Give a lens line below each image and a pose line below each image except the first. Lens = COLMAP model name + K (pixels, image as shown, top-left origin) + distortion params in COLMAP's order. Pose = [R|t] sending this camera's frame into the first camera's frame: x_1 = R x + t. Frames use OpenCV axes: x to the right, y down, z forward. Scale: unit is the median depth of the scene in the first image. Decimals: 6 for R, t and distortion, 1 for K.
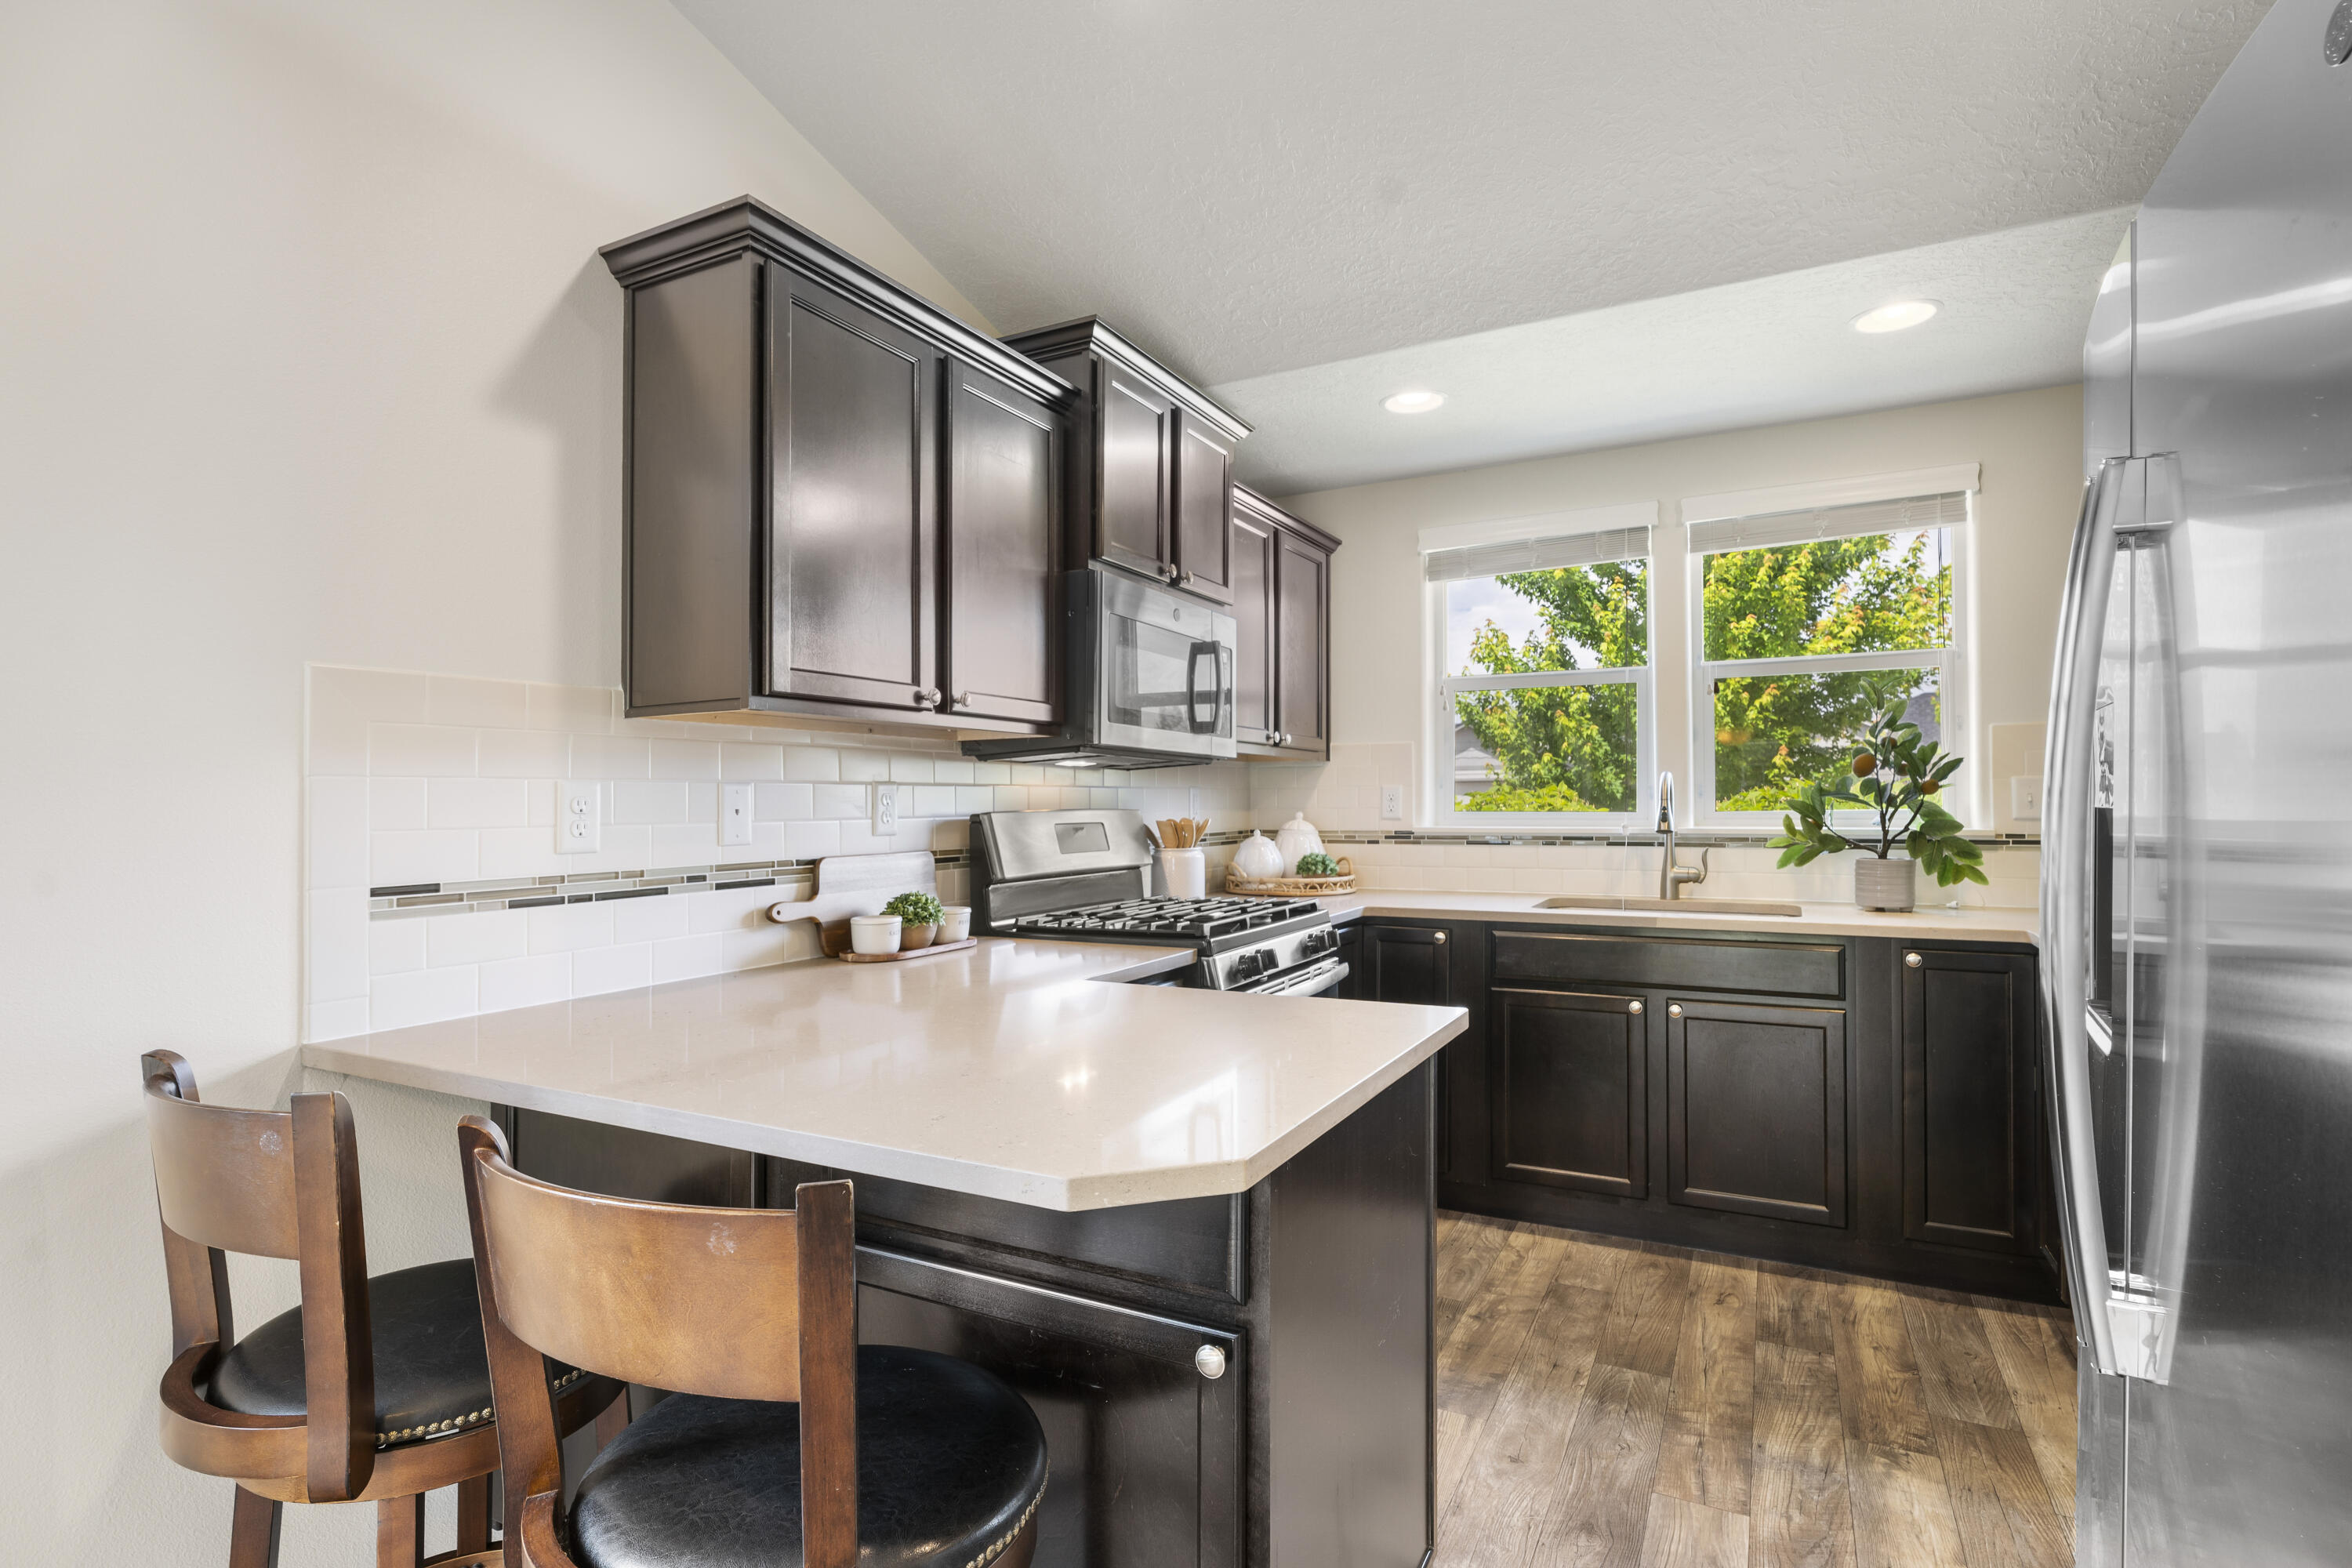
lens RADIAL K [[1130.2, 0, 1162.8], [0, 1130.2, 788.0], [0, 0, 1]] dist [-0.000968, 0.000930]
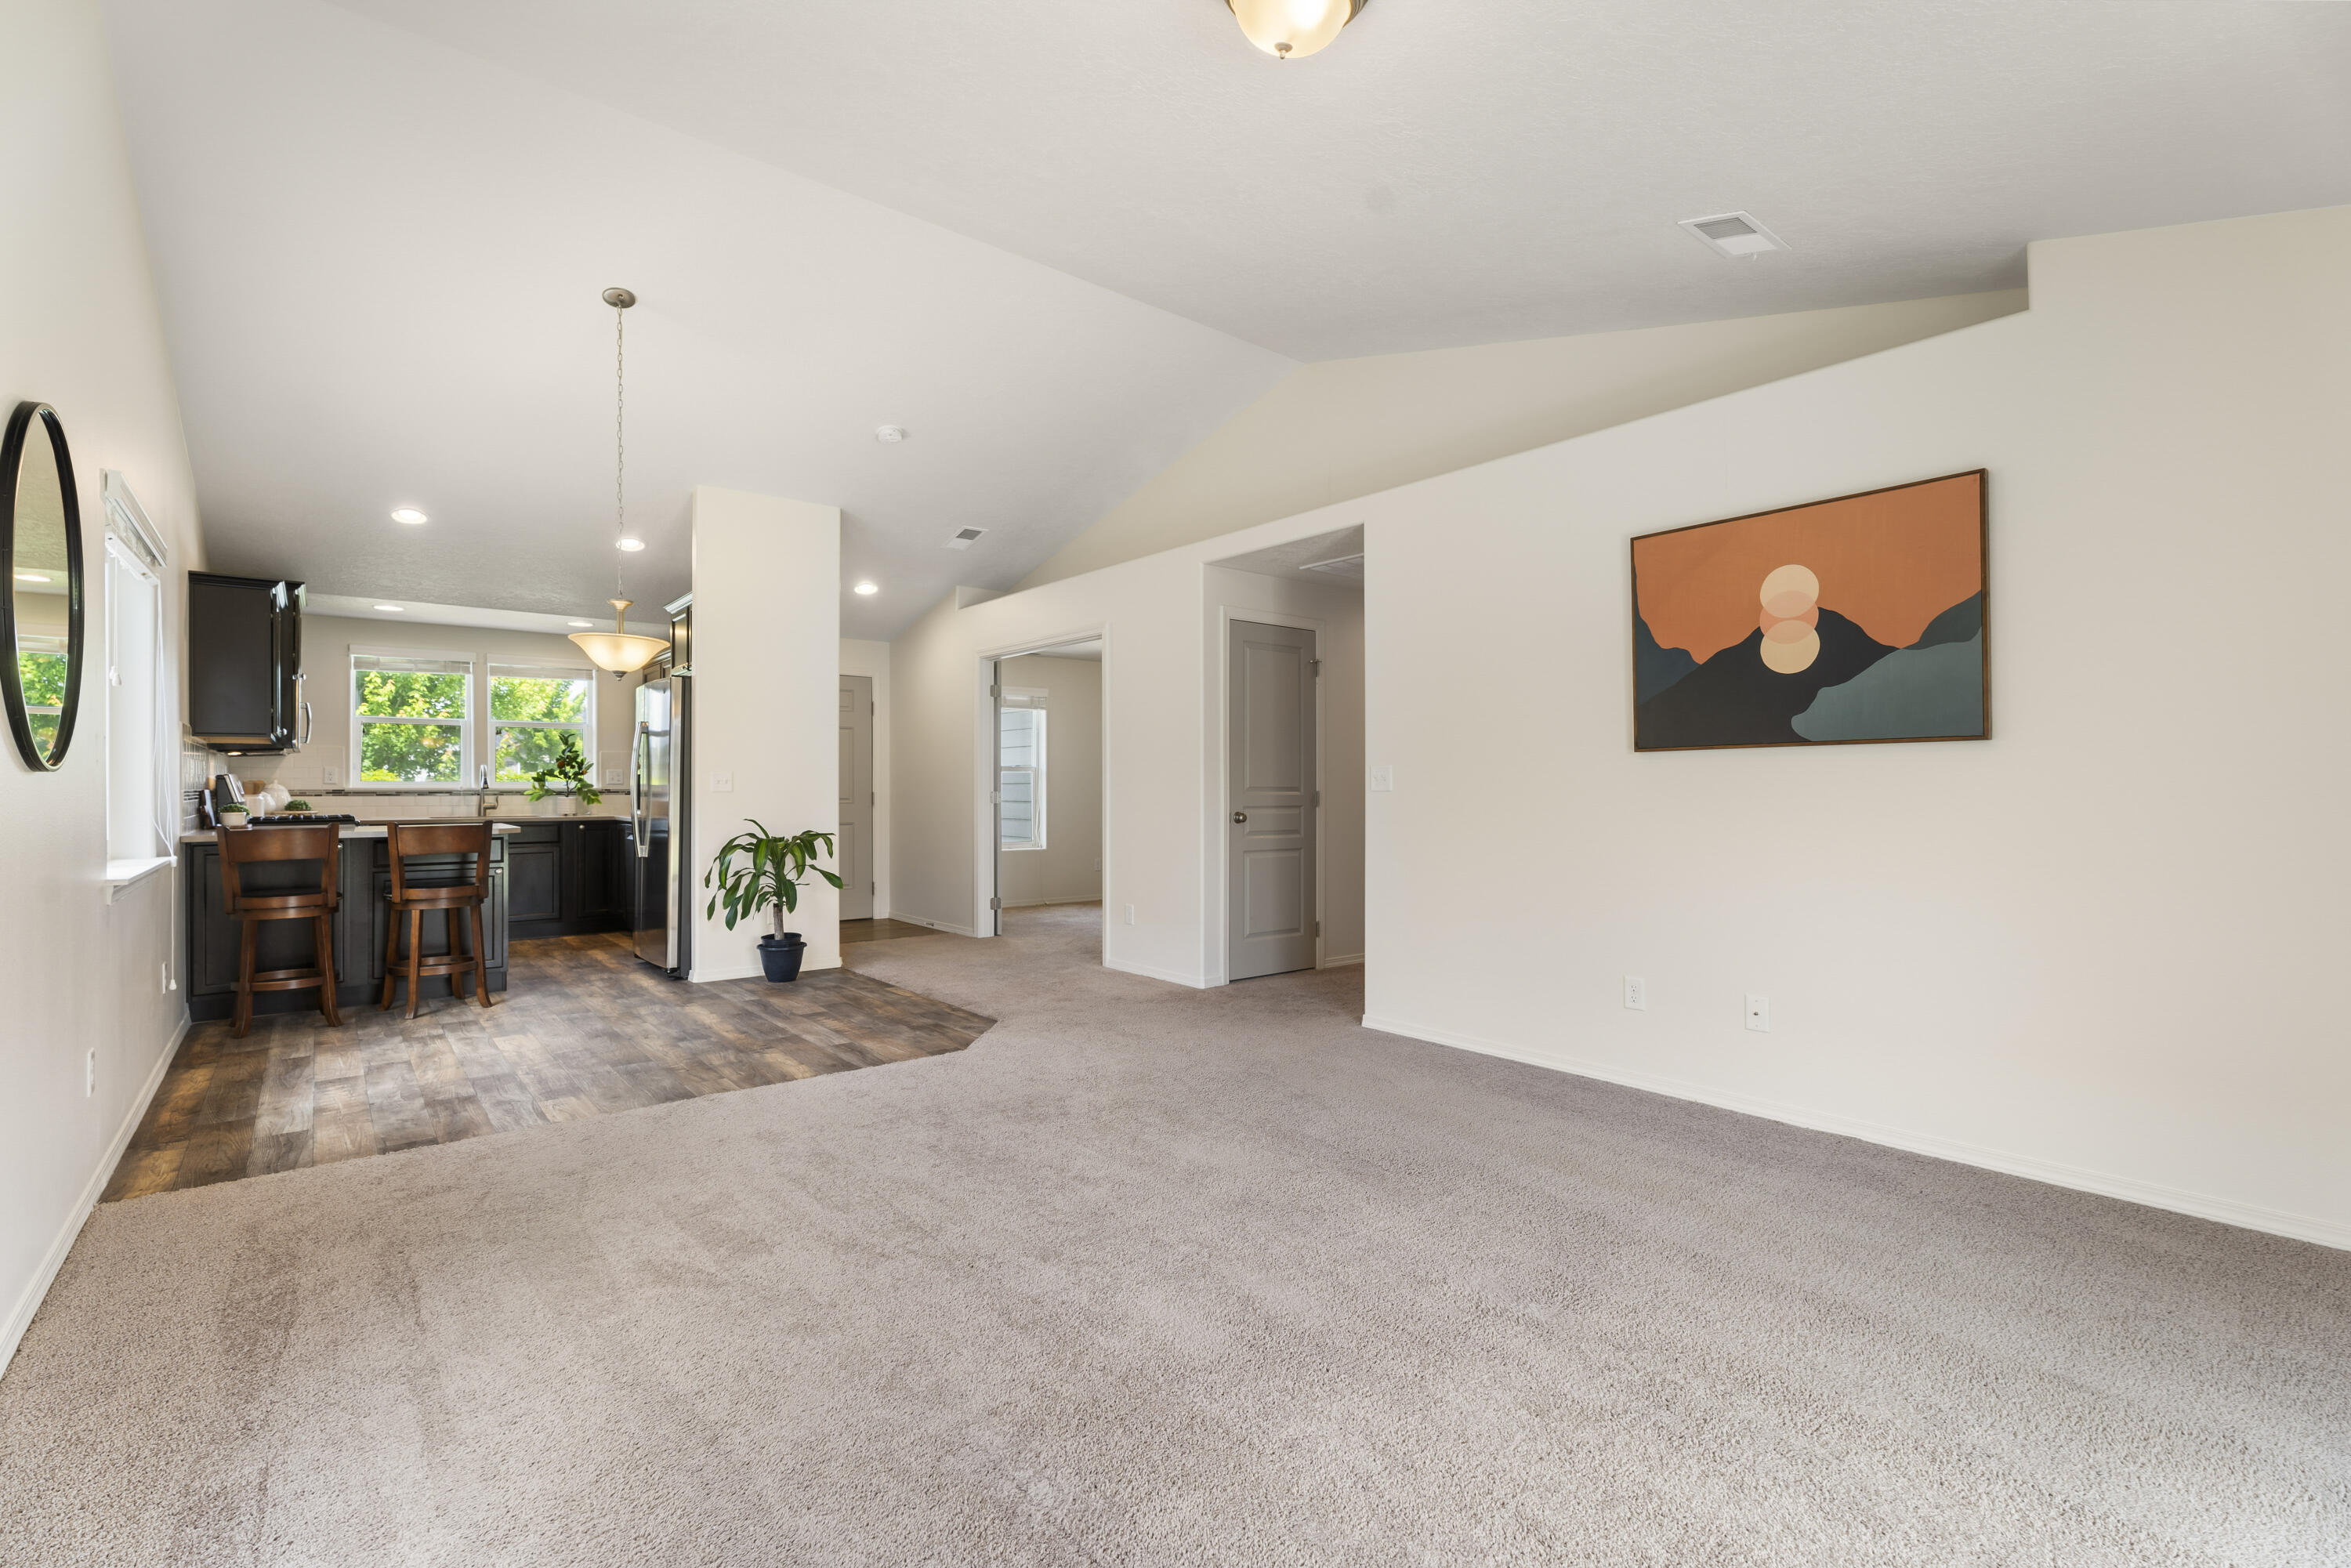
lens RADIAL K [[1032.4, 0, 1245.4], [0, 1032.4, 789.4], [0, 0, 1]] dist [-0.000532, -0.022189]
pose [[0.319788, 0.006556, 0.947466, -1.287058], [-0.011084, 0.999934, -0.003178, 0.030944], [-0.947424, -0.009485, 0.319840, -1.472114]]
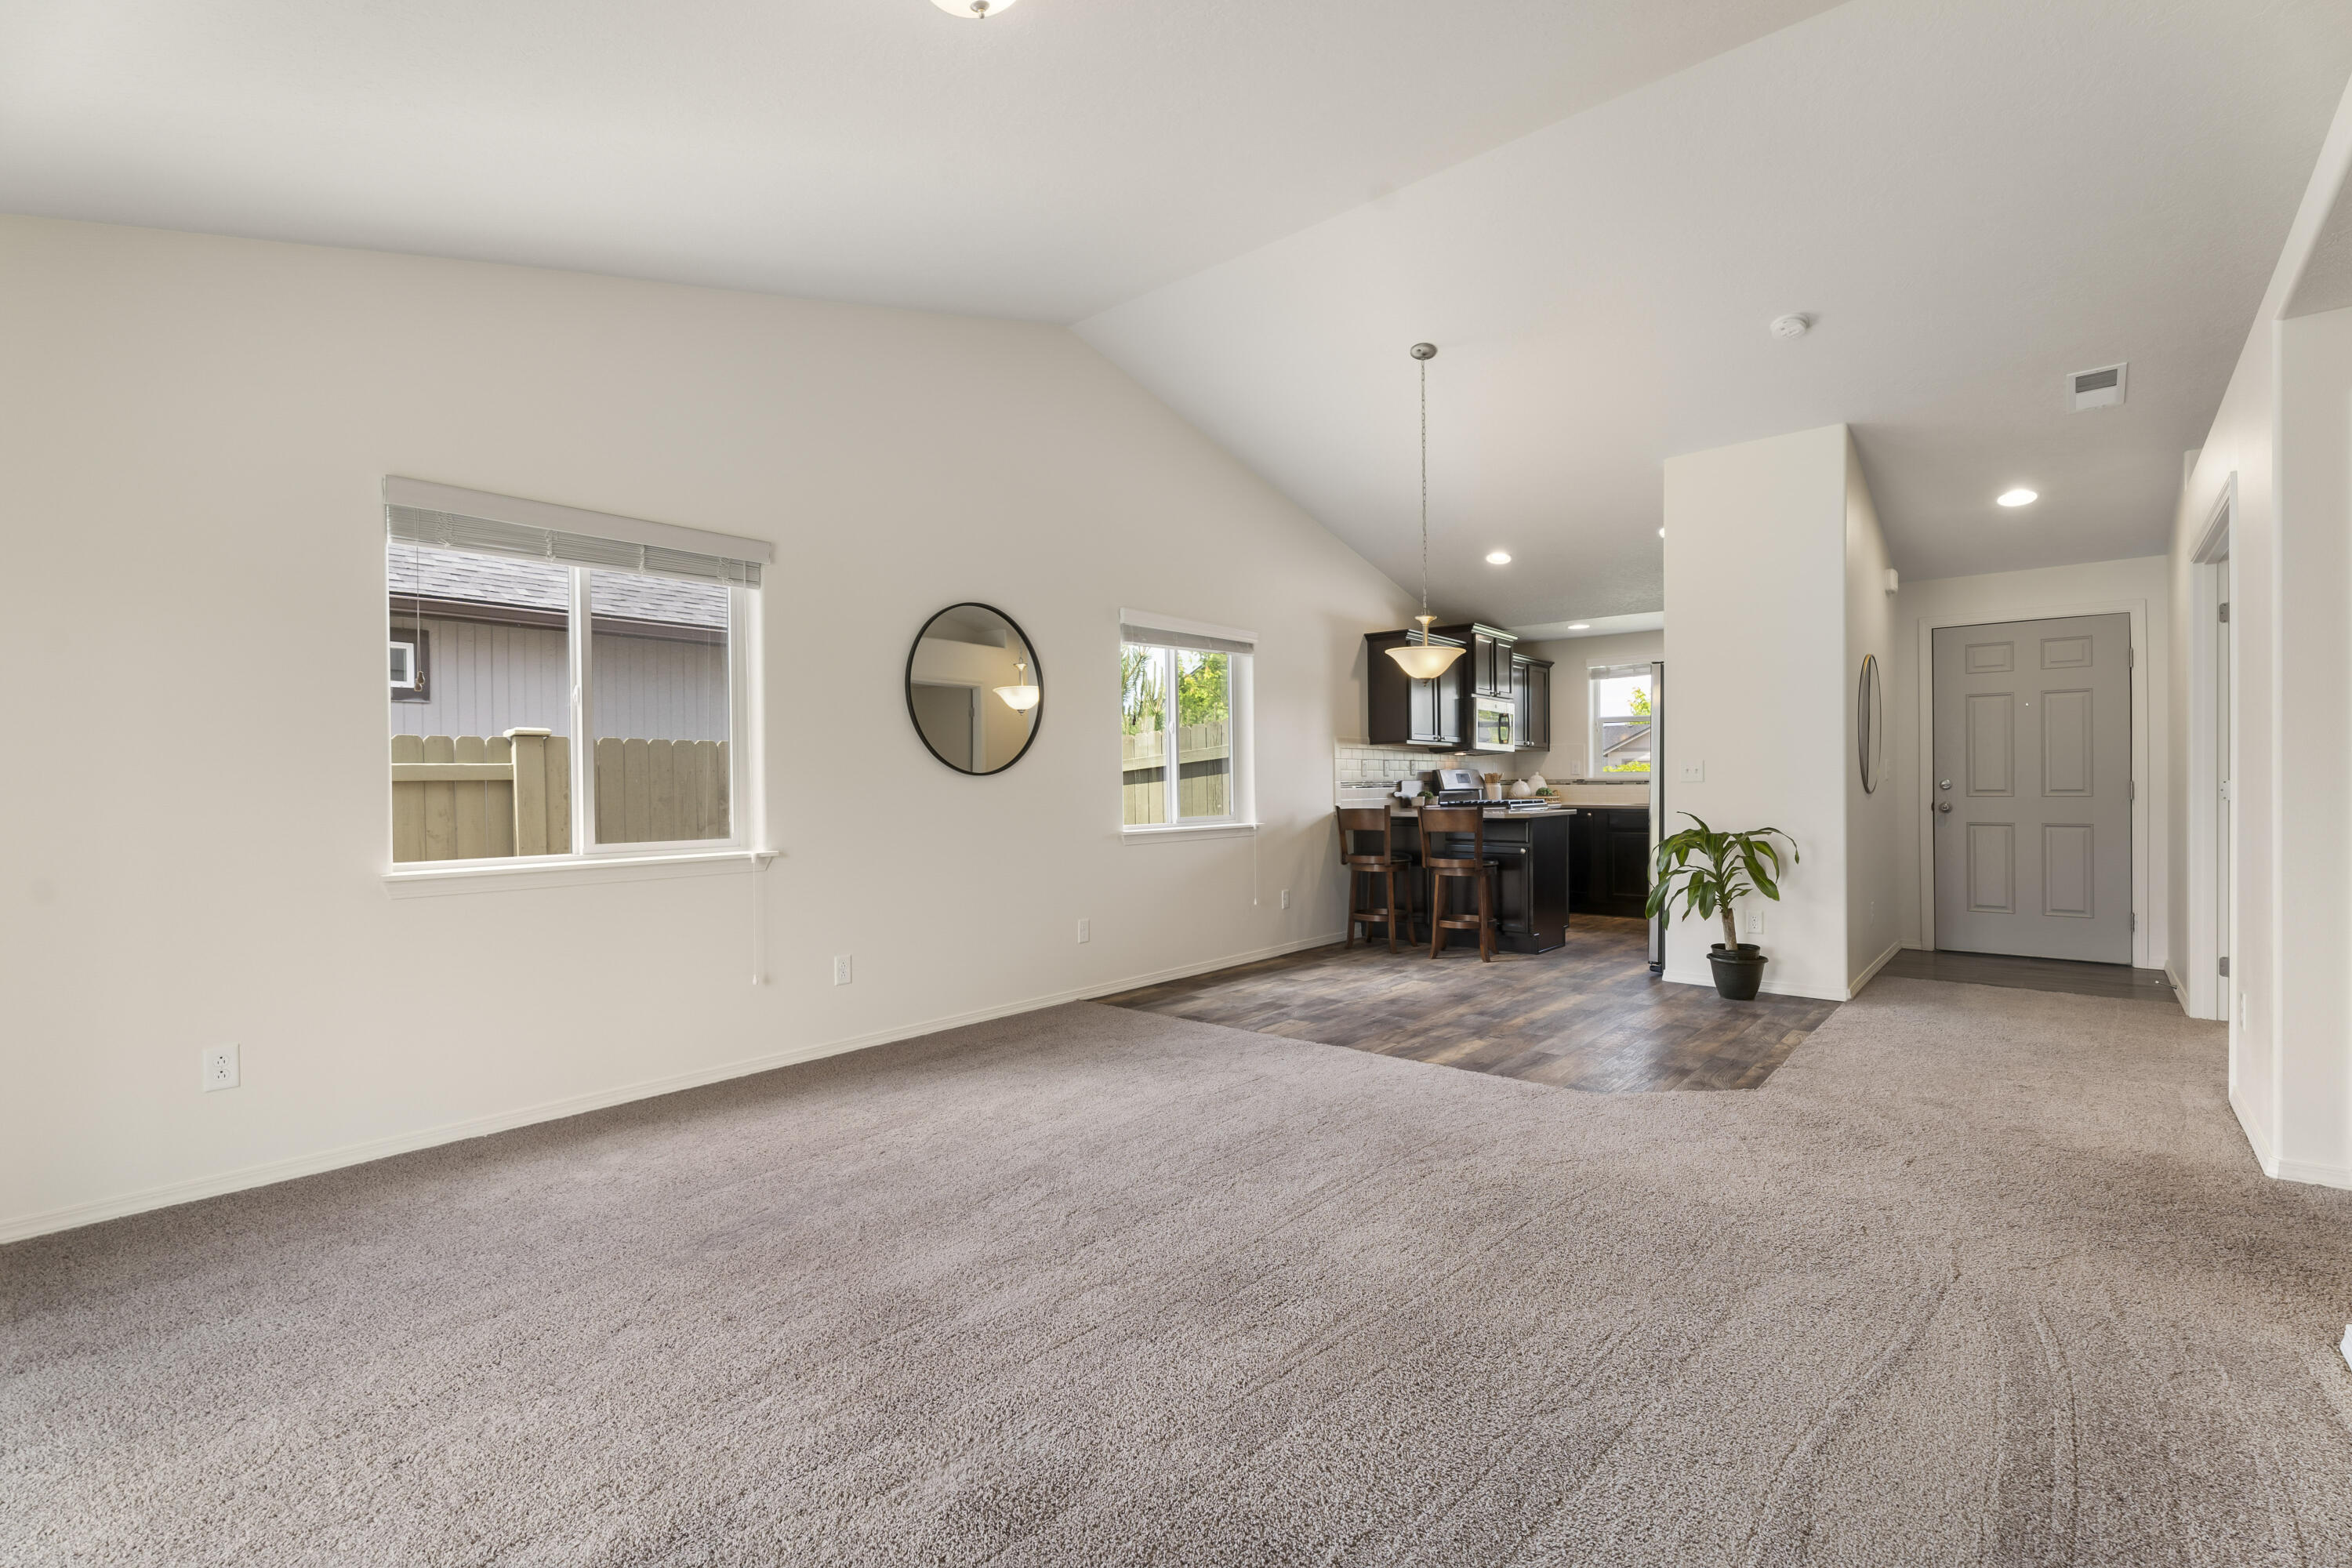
lens RADIAL K [[1111.0, 0, 1162.8], [0, 1111.0, 778.4], [0, 0, 1]] dist [0.000196, -0.000347]
pose [[0.979947, 0.001879, -0.199248, -0.257427], [0.000051, 0.999953, 0.009679, 0.014944], [0.199257, -0.009495, 0.979901, -2.019364]]
